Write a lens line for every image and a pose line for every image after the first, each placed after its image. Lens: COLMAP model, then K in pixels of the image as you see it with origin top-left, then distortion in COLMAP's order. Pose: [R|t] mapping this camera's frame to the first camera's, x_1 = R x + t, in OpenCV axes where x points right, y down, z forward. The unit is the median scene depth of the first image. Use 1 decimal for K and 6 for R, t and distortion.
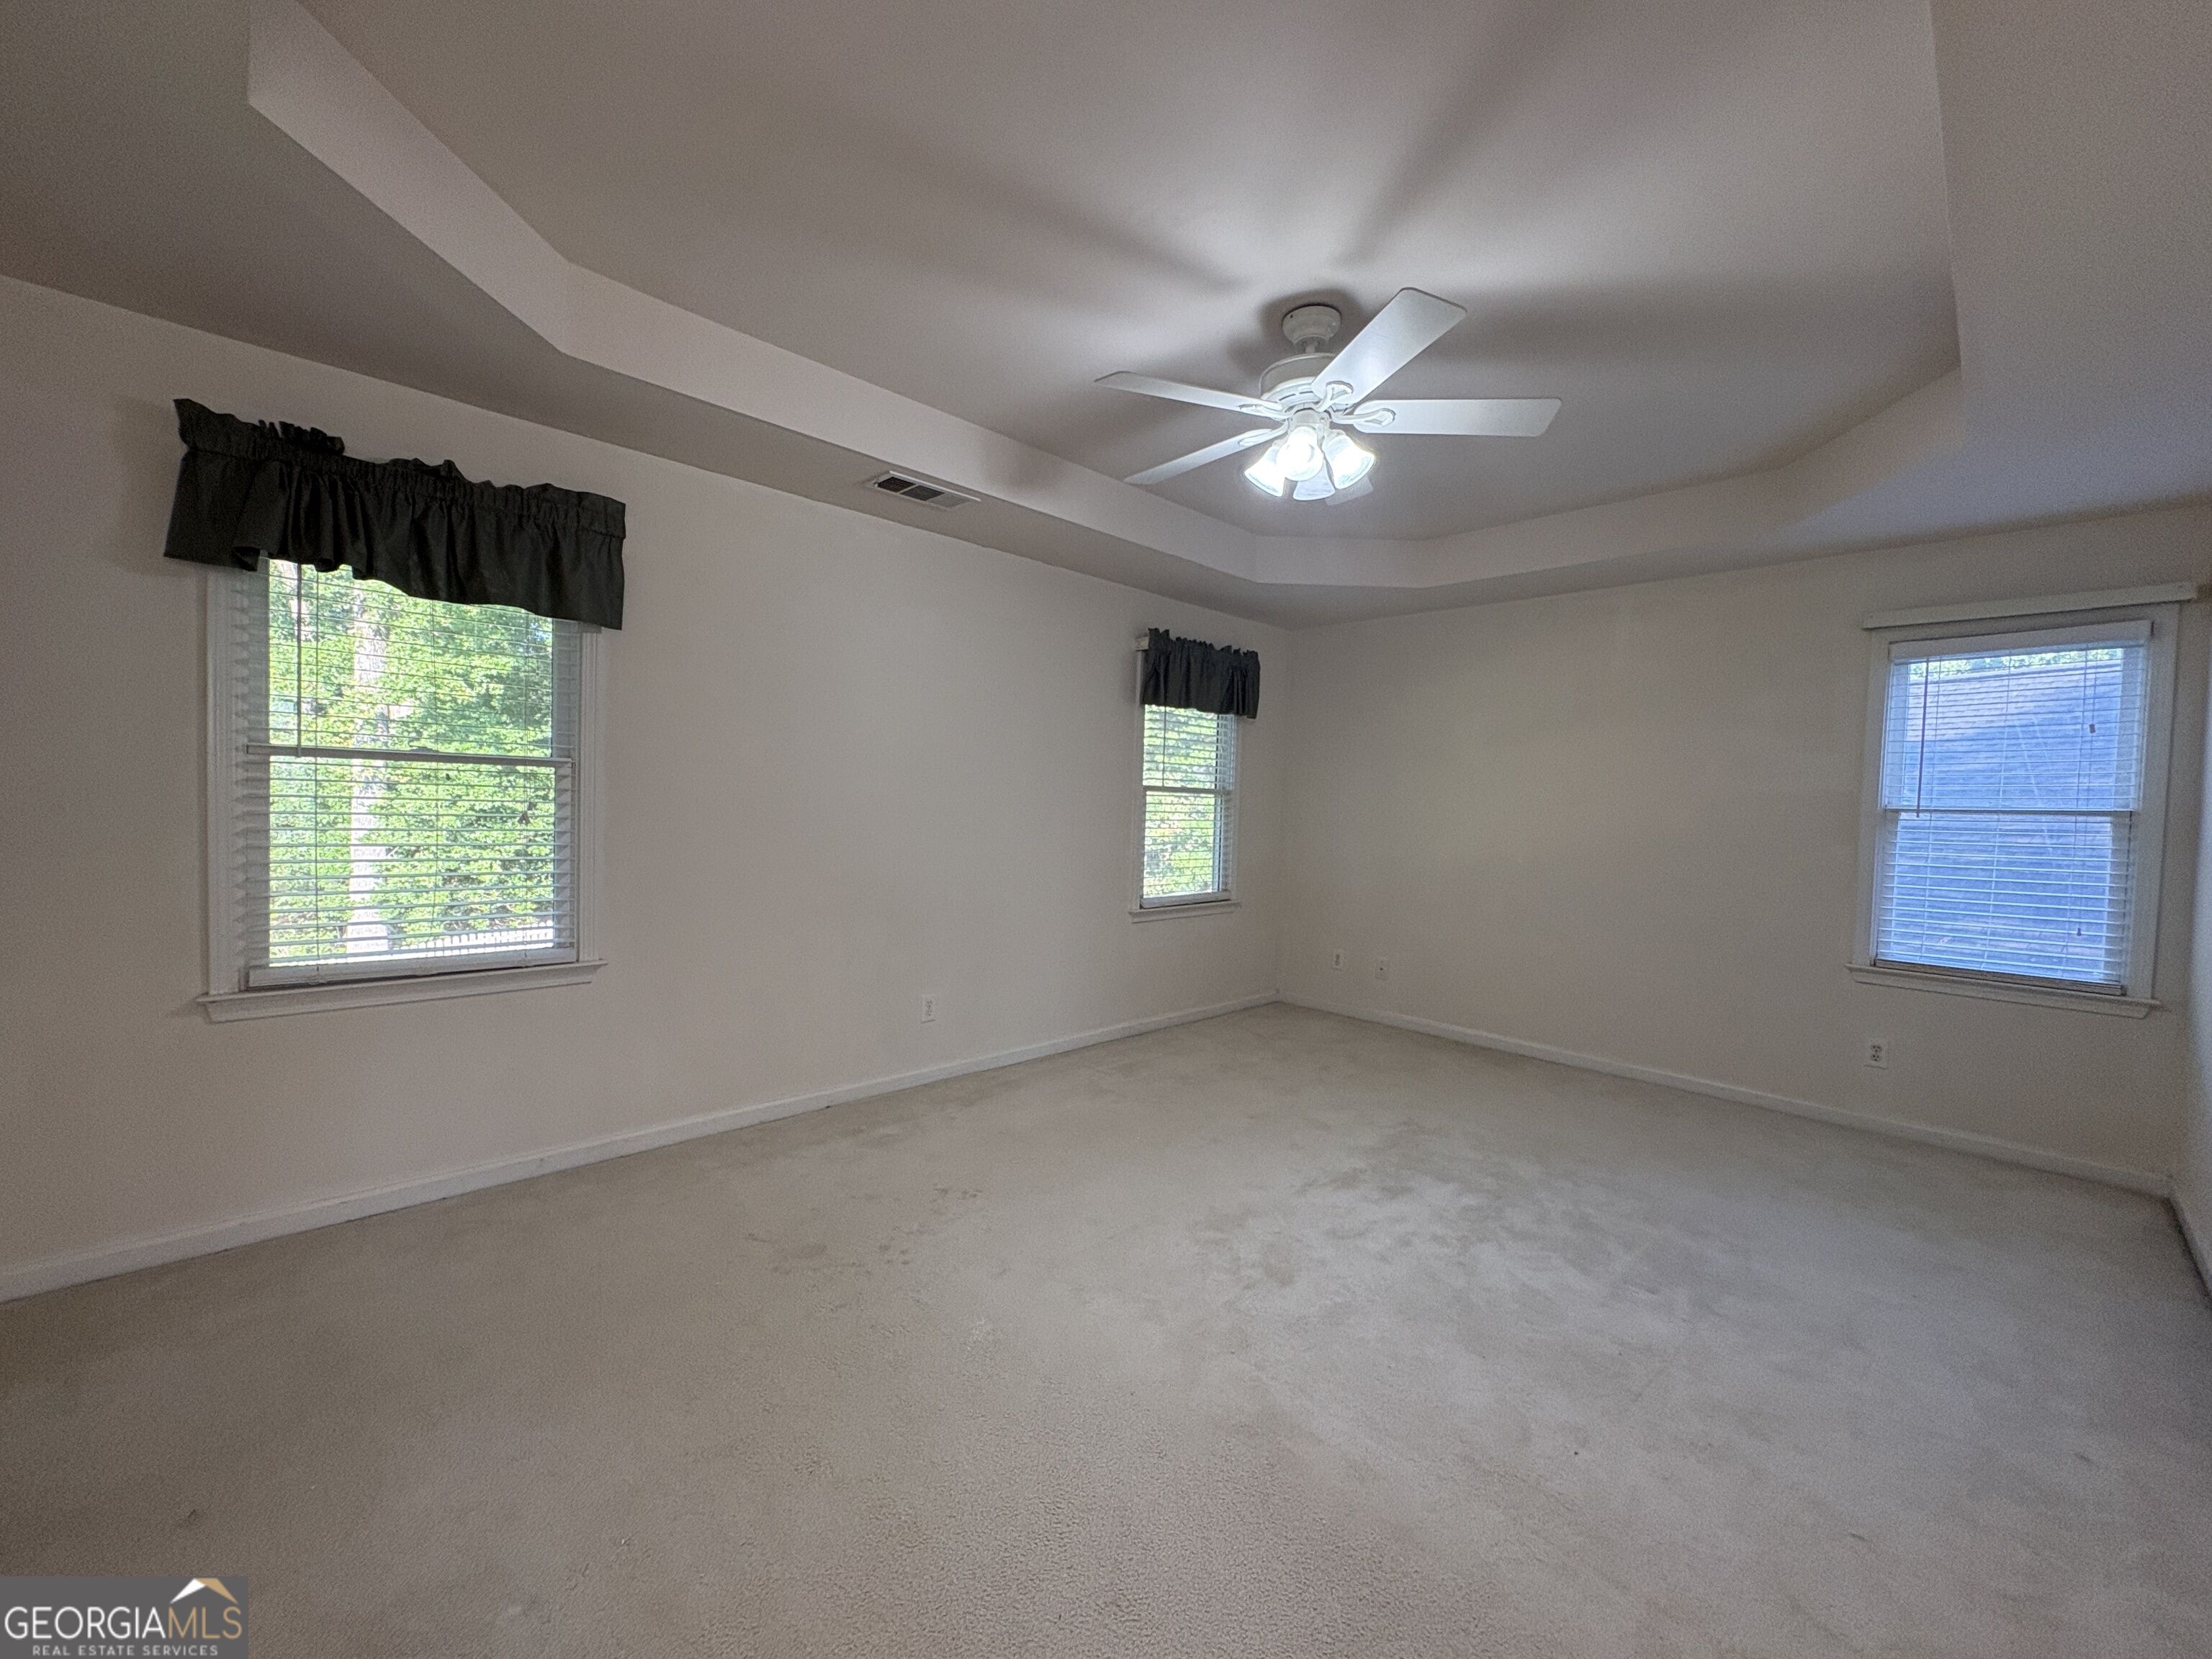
lens RADIAL K [[883.5, 0, 1109.1], [0, 883.5, 829.5], [0, 0, 1]] dist [0.001663, -0.000037]
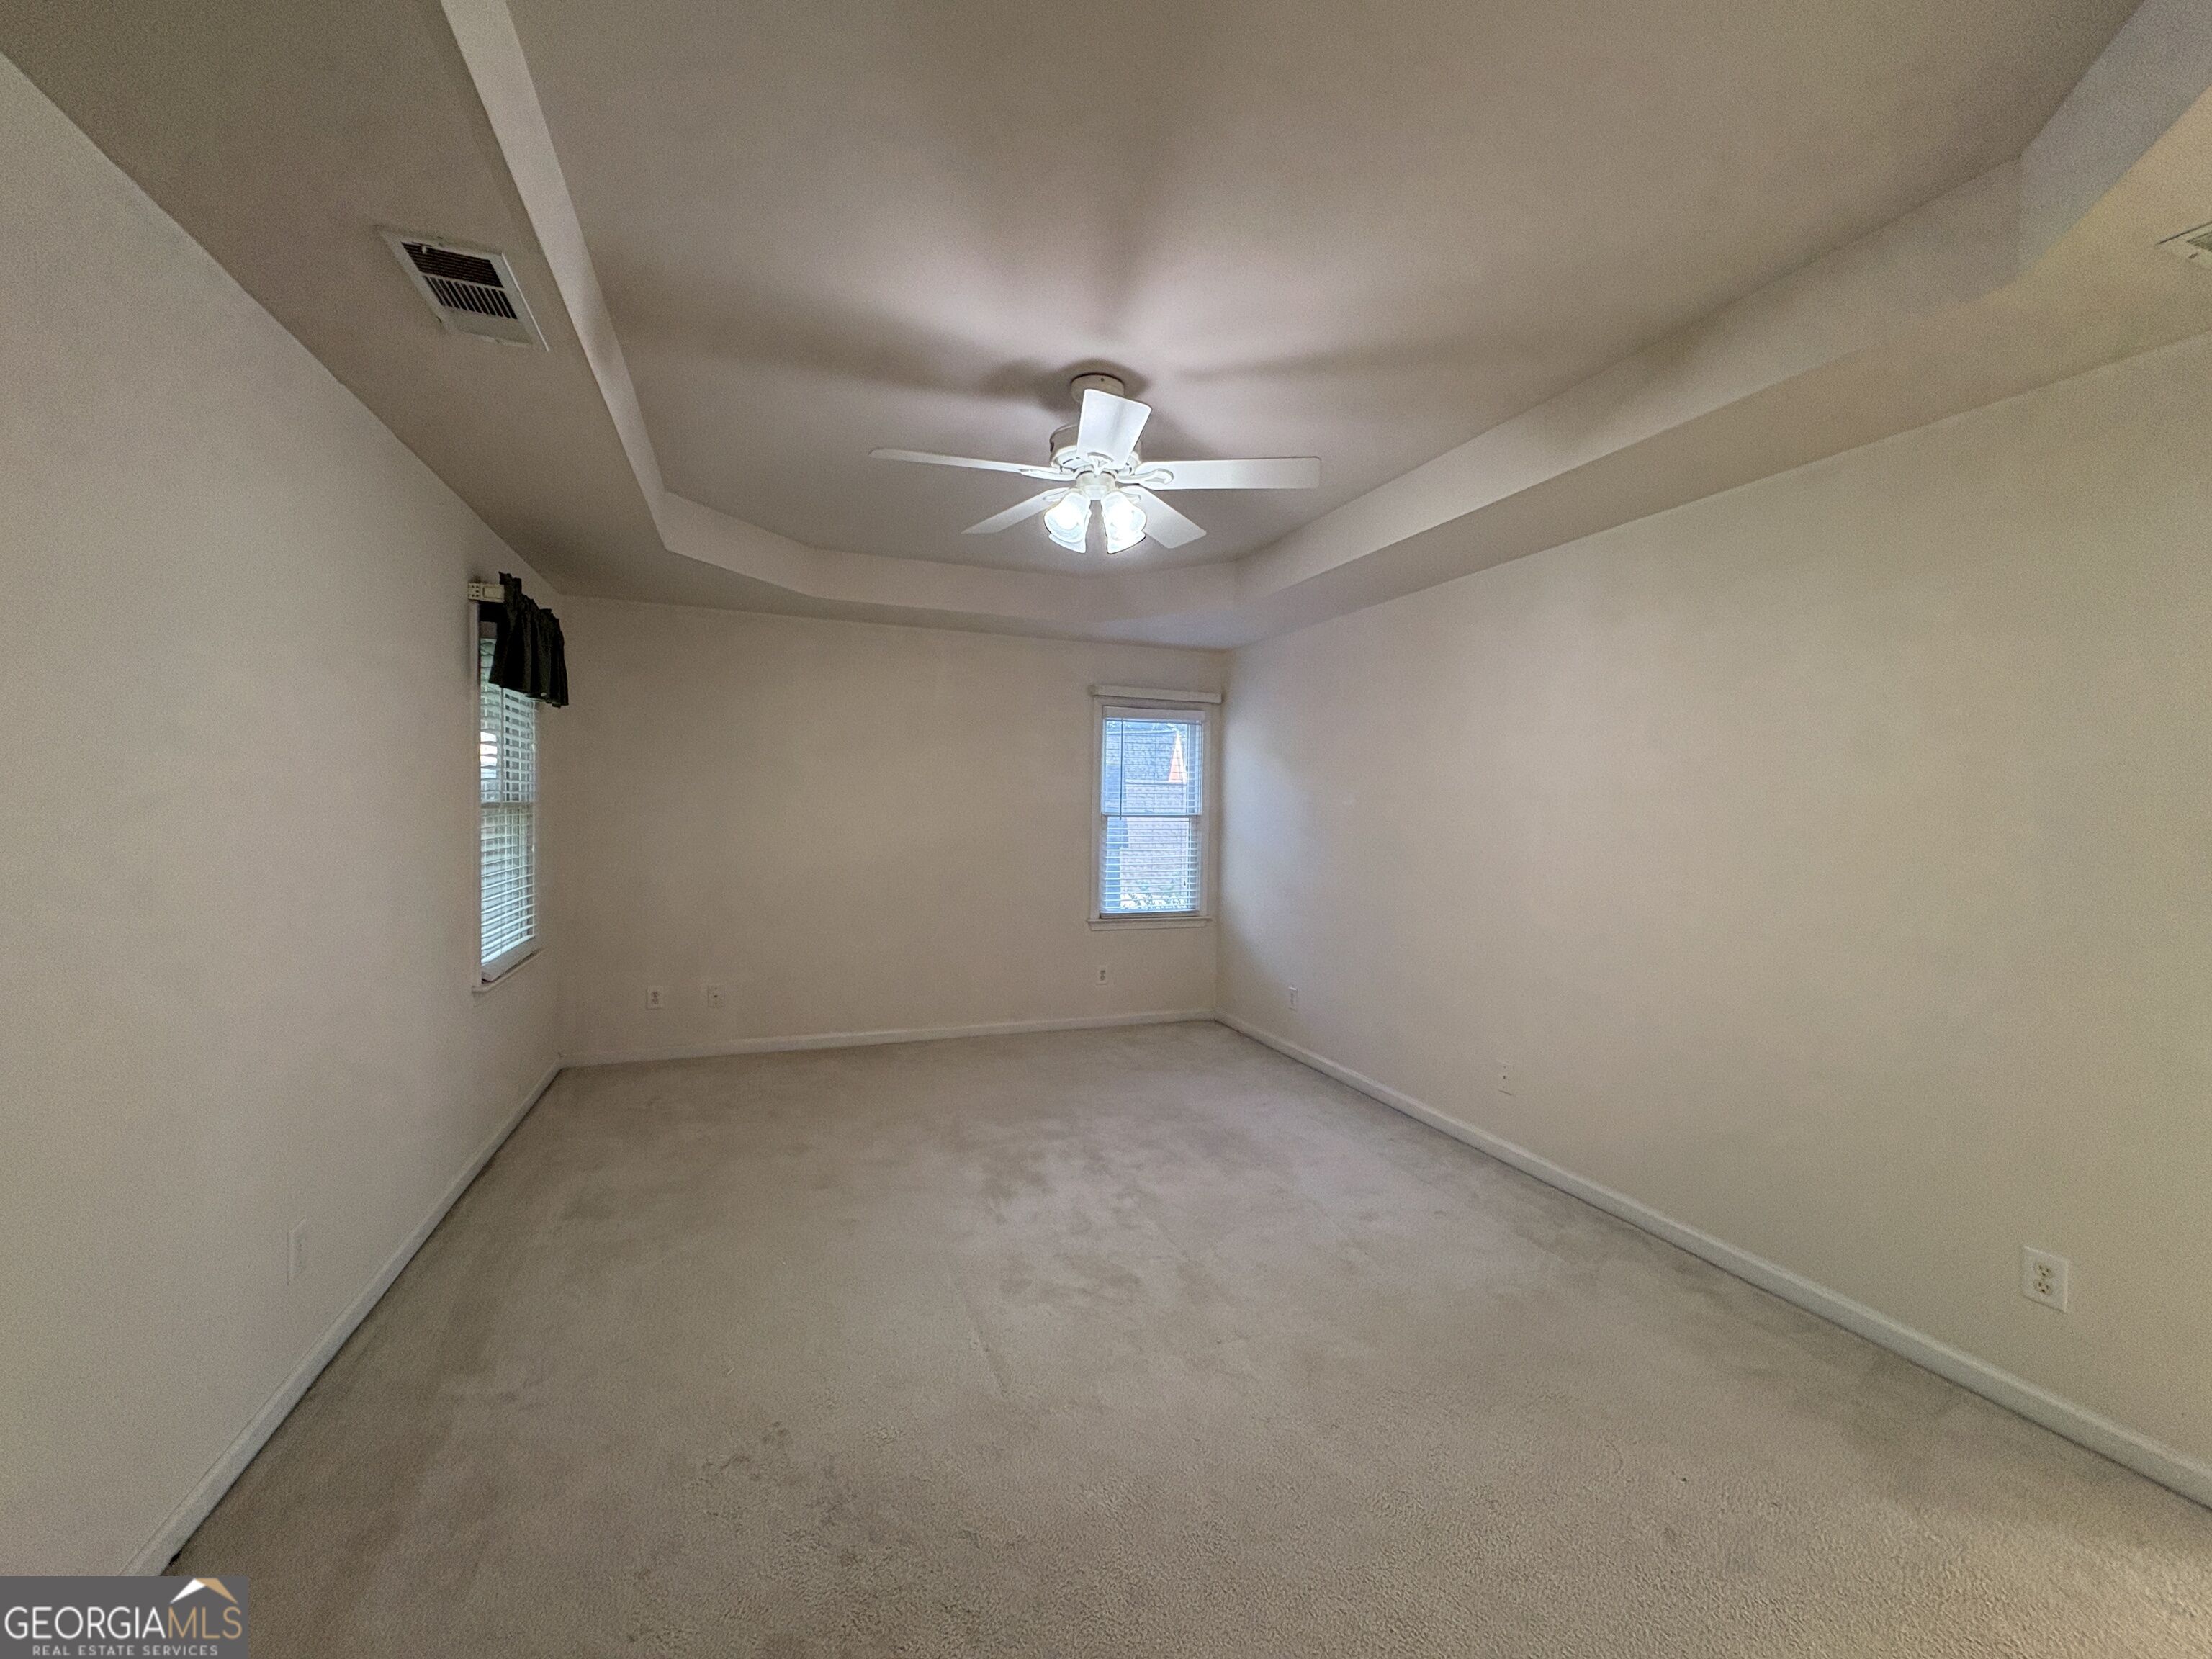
lens RADIAL K [[883.5, 0, 1109.1], [0, 883.5, 829.5], [0, 0, 1]] dist [0.001663, -0.000037]
pose [[0.401403, -0.046094, 0.914741, -0.531007], [0.023700, 0.998921, 0.039936, -0.060849], [-0.915595, 0.005649, 0.402063, 0.393362]]
